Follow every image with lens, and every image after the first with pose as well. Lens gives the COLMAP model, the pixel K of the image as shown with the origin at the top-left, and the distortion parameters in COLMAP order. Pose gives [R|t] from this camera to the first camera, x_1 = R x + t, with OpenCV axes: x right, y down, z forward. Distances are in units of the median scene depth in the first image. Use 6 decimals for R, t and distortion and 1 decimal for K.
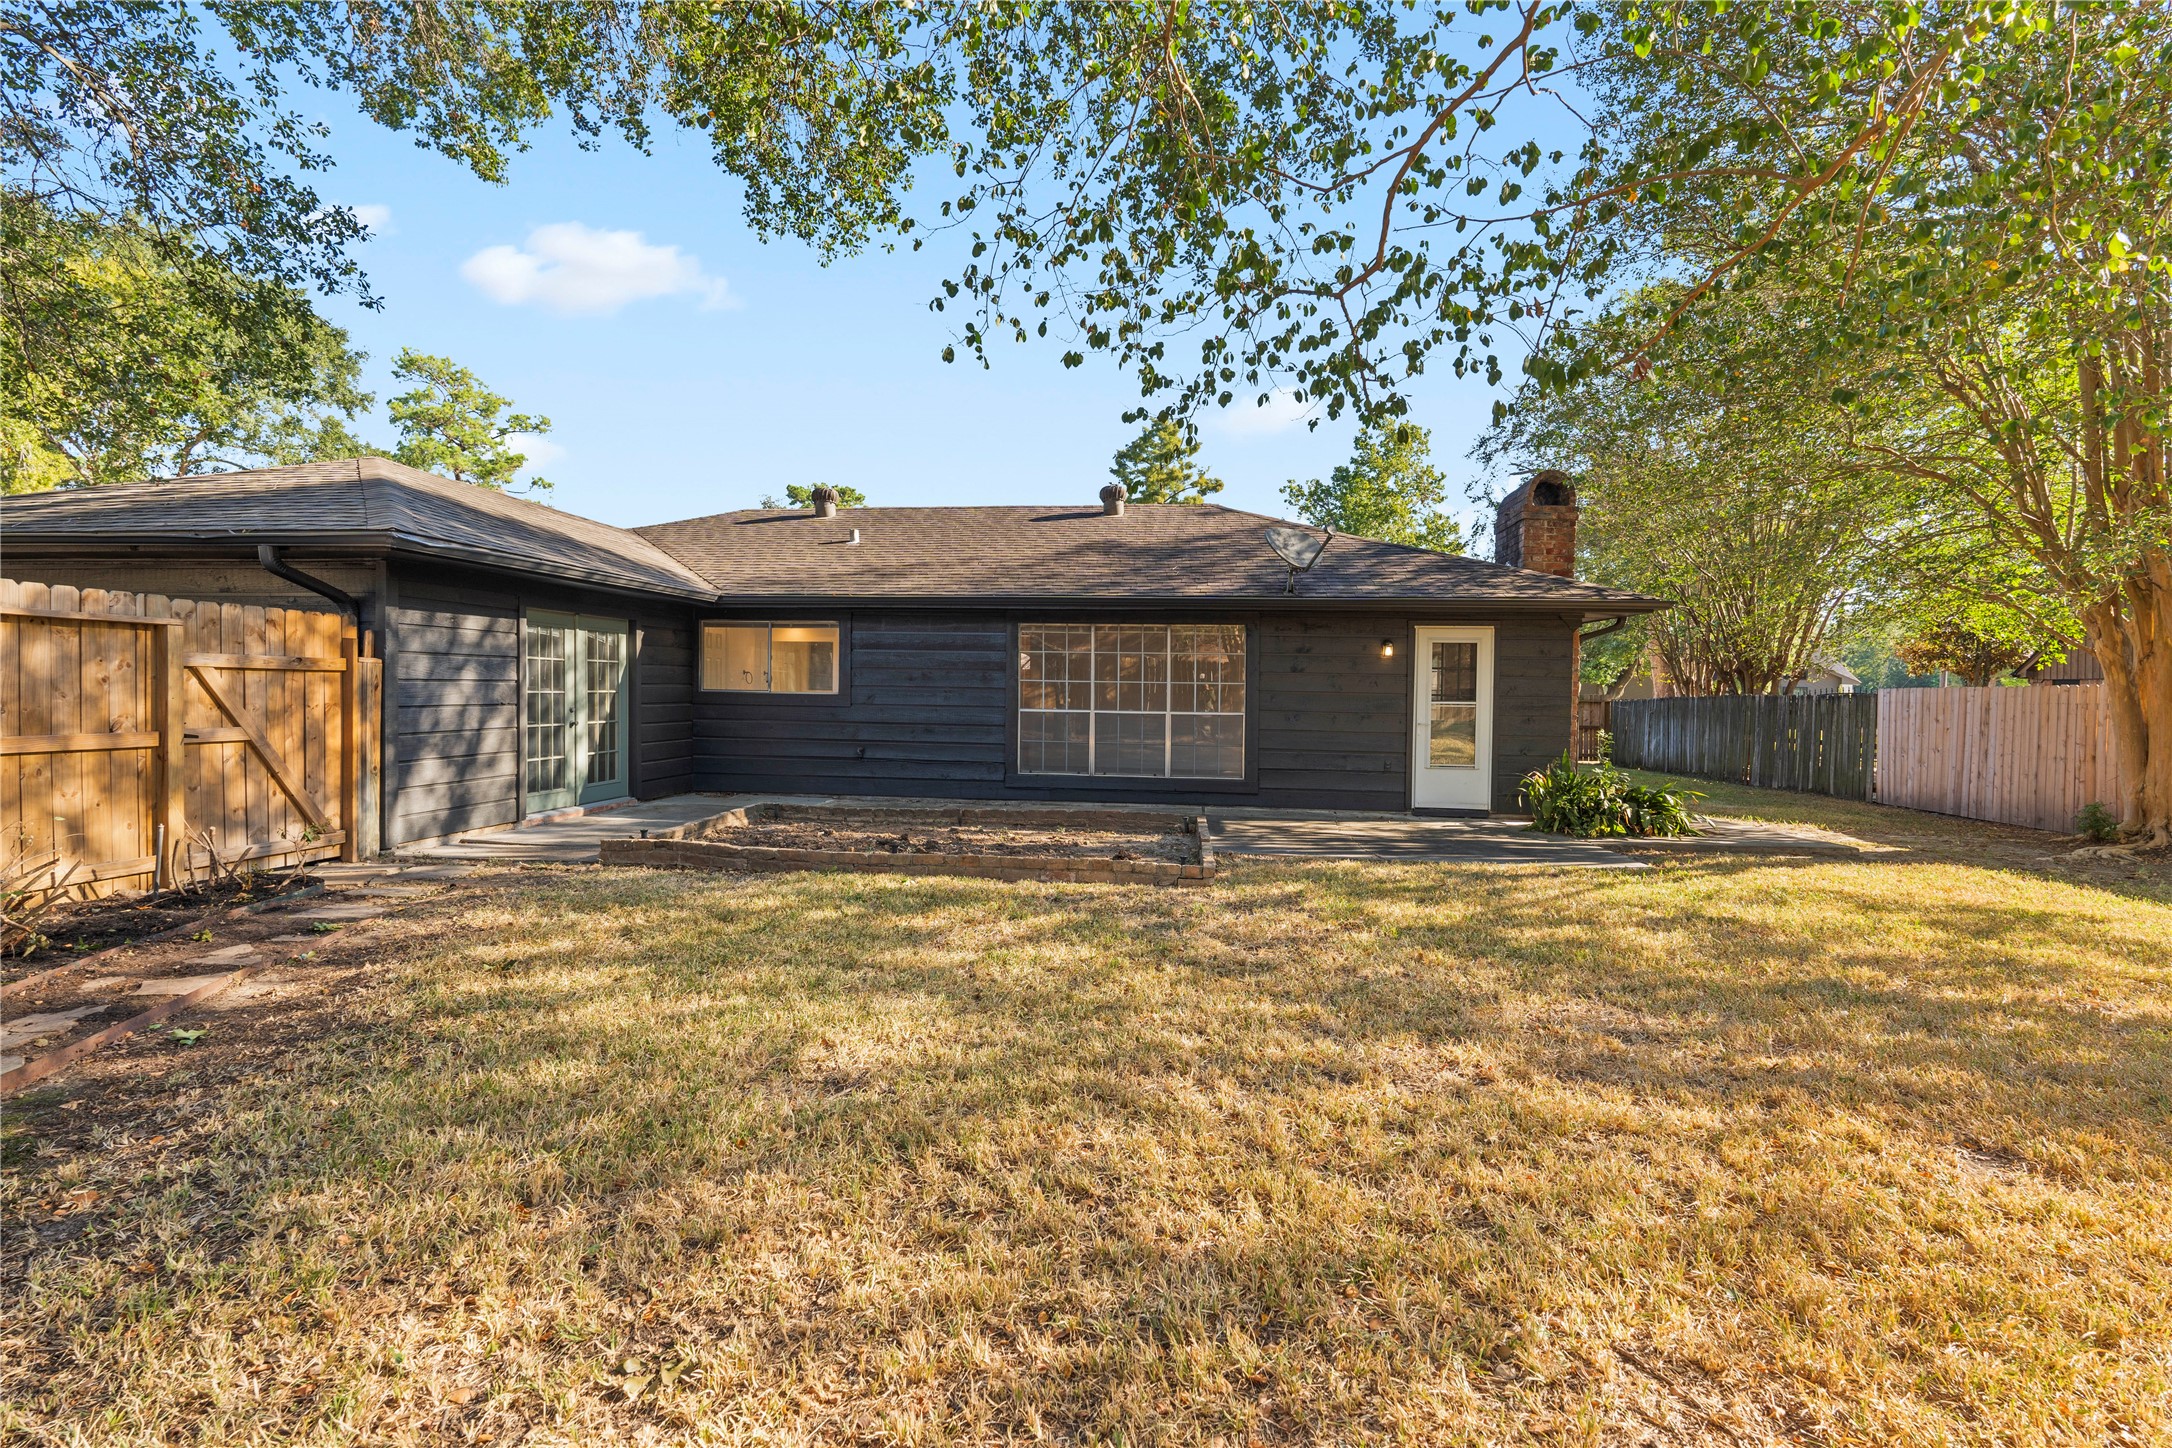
lens RADIAL K [[962.9, 0, 1095.5], [0, 962.9, 718.8], [0, 0, 1]] dist [-0.000845, -0.000618]
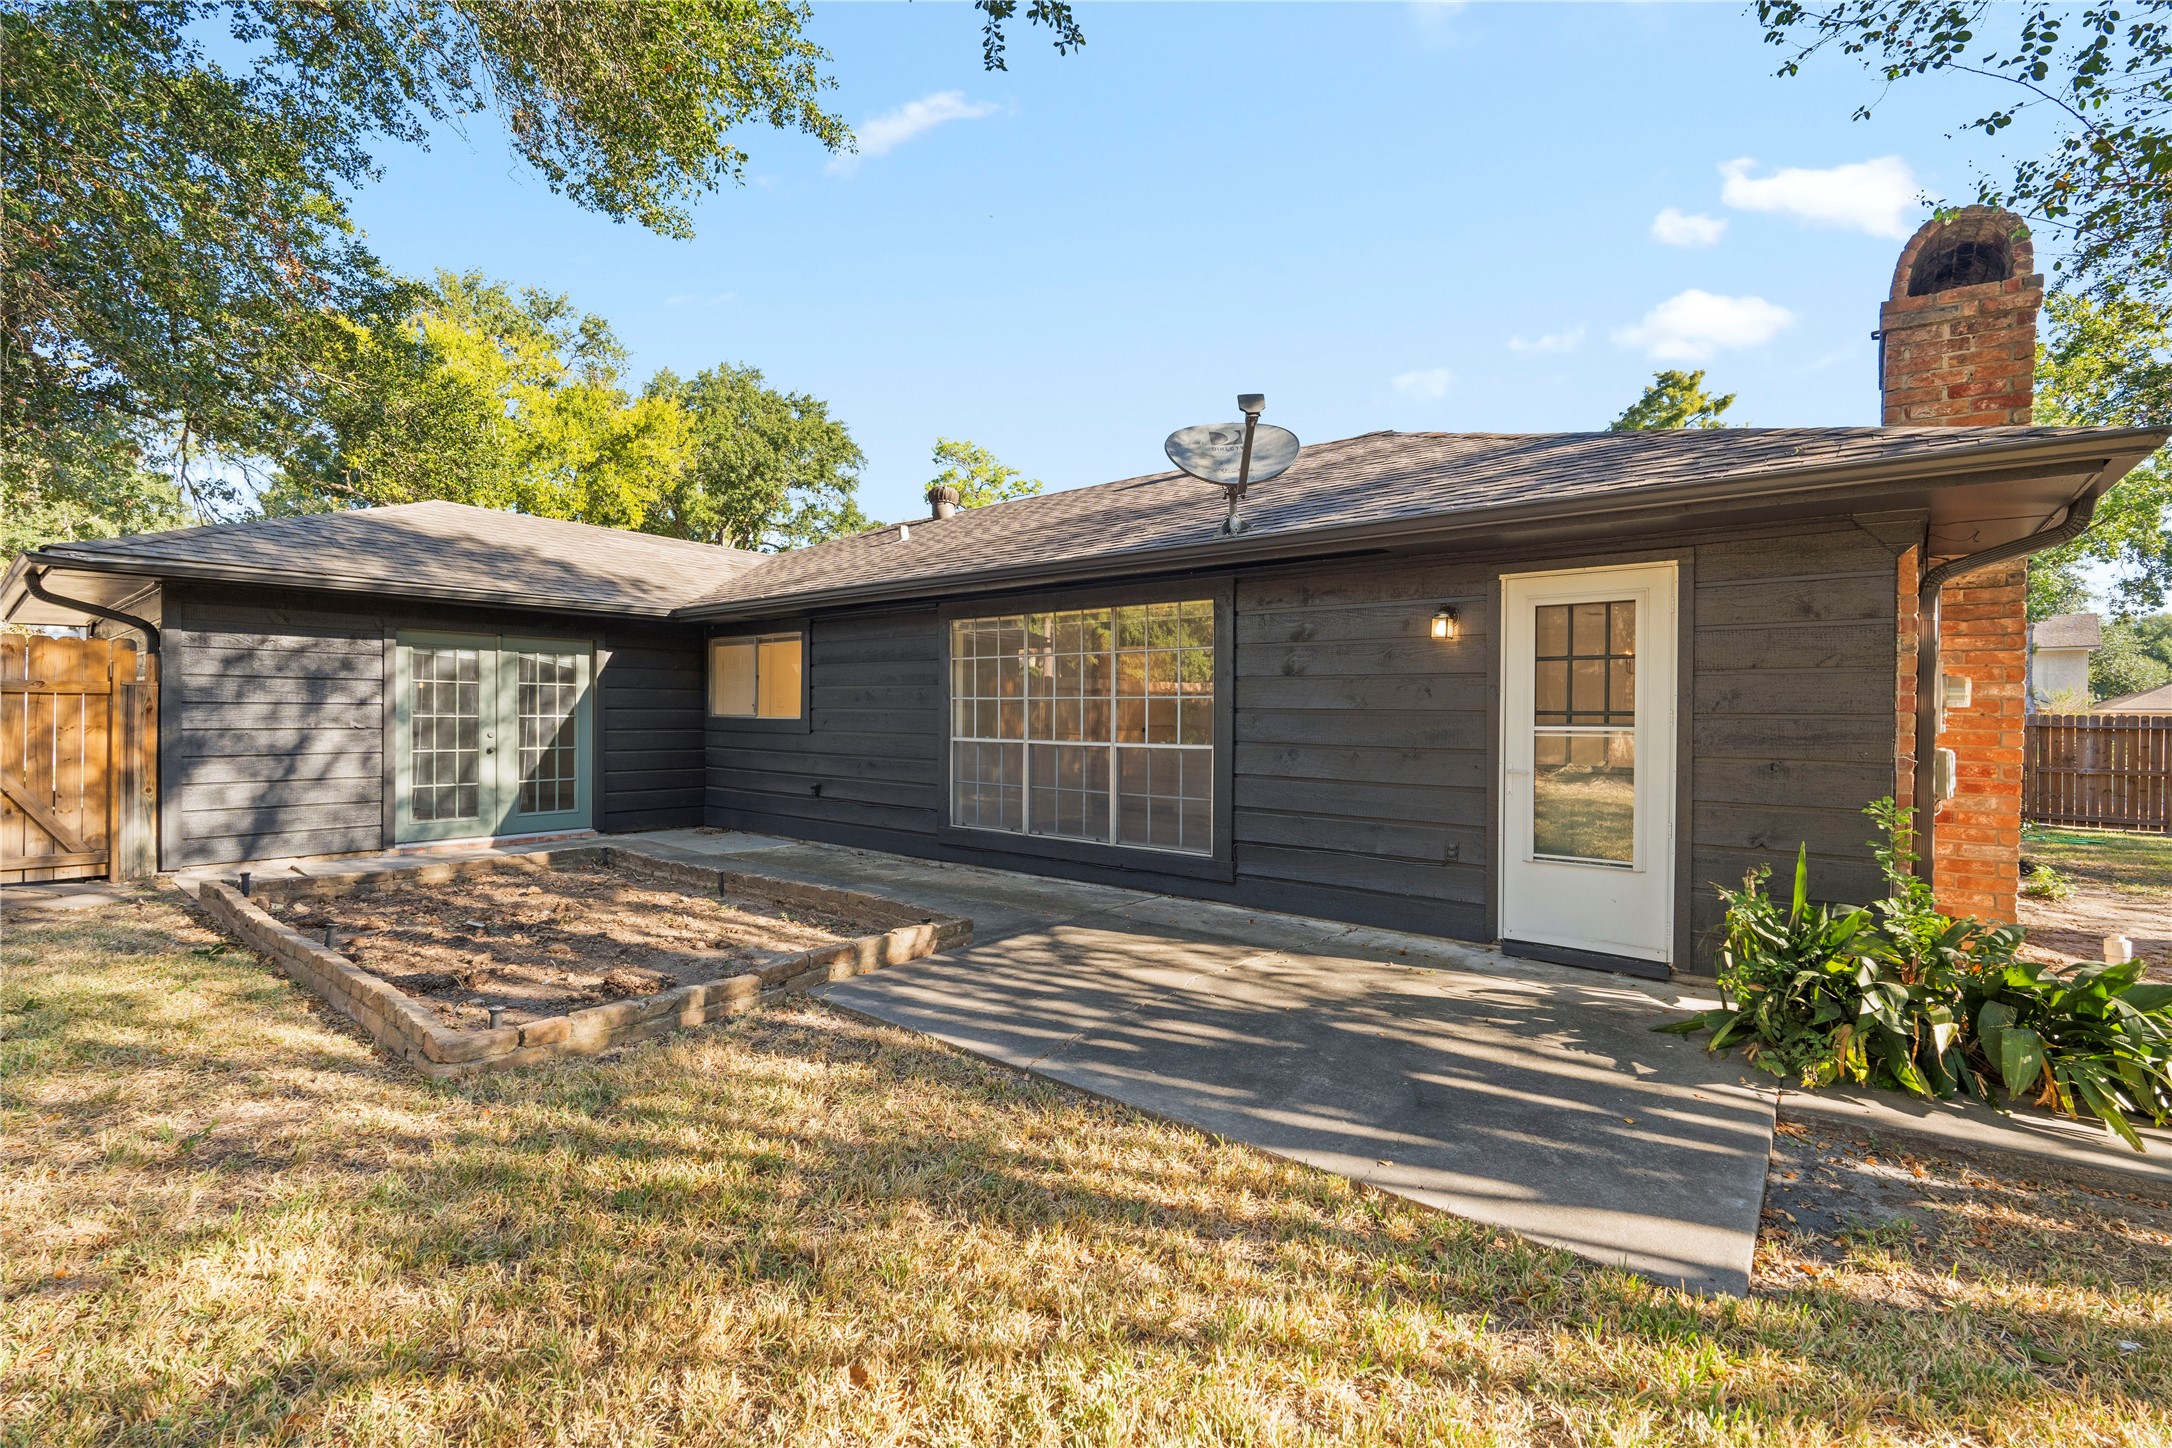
lens RADIAL K [[962.9, 0, 1084.1], [0, 962.9, 725.5], [0, 0, 1]] dist [-0.000845, -0.000618]
pose [[0.844833, -0.001256, -0.535029, 0.447530], [-0.012952, 0.999656, -0.022797, -0.004524], [0.534873, 0.026190, 0.844526, 0.495315]]
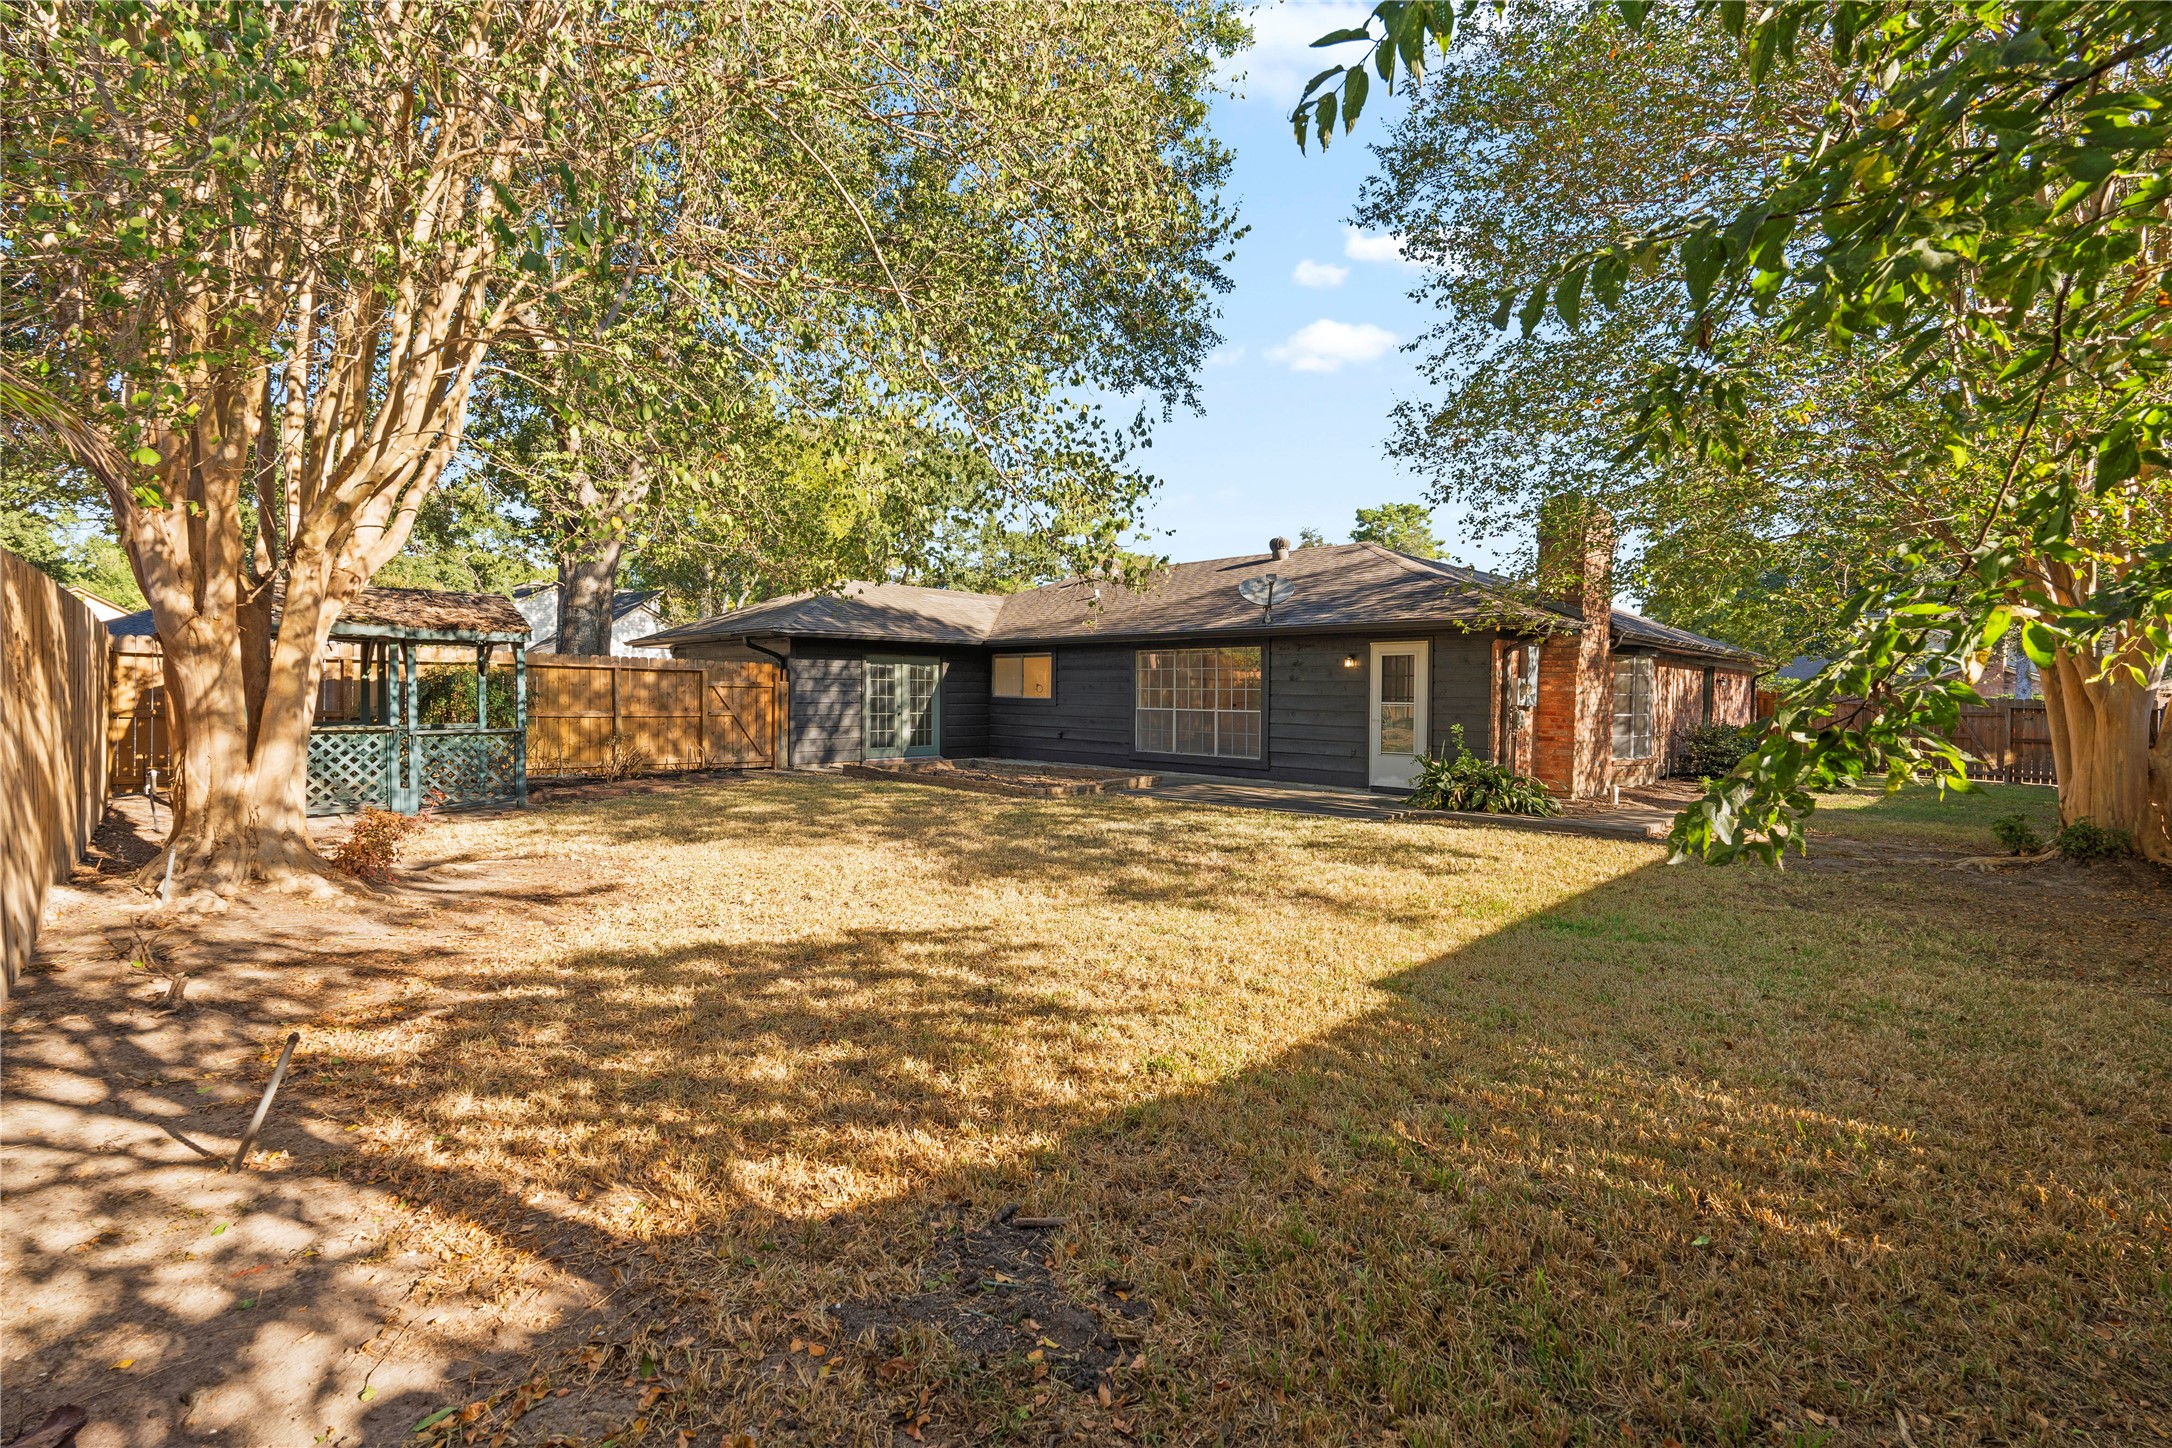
lens RADIAL K [[962.9, 0, 1079.7], [0, 962.9, 735.7], [0, 0, 1]] dist [-0.000845, -0.000618]
pose [[0.781841, 0.020247, -0.623149, 0.885763], [-0.016248, 0.999795, 0.012098, 0.018184], [0.623266, 0.000666, 0.782010, -0.253003]]
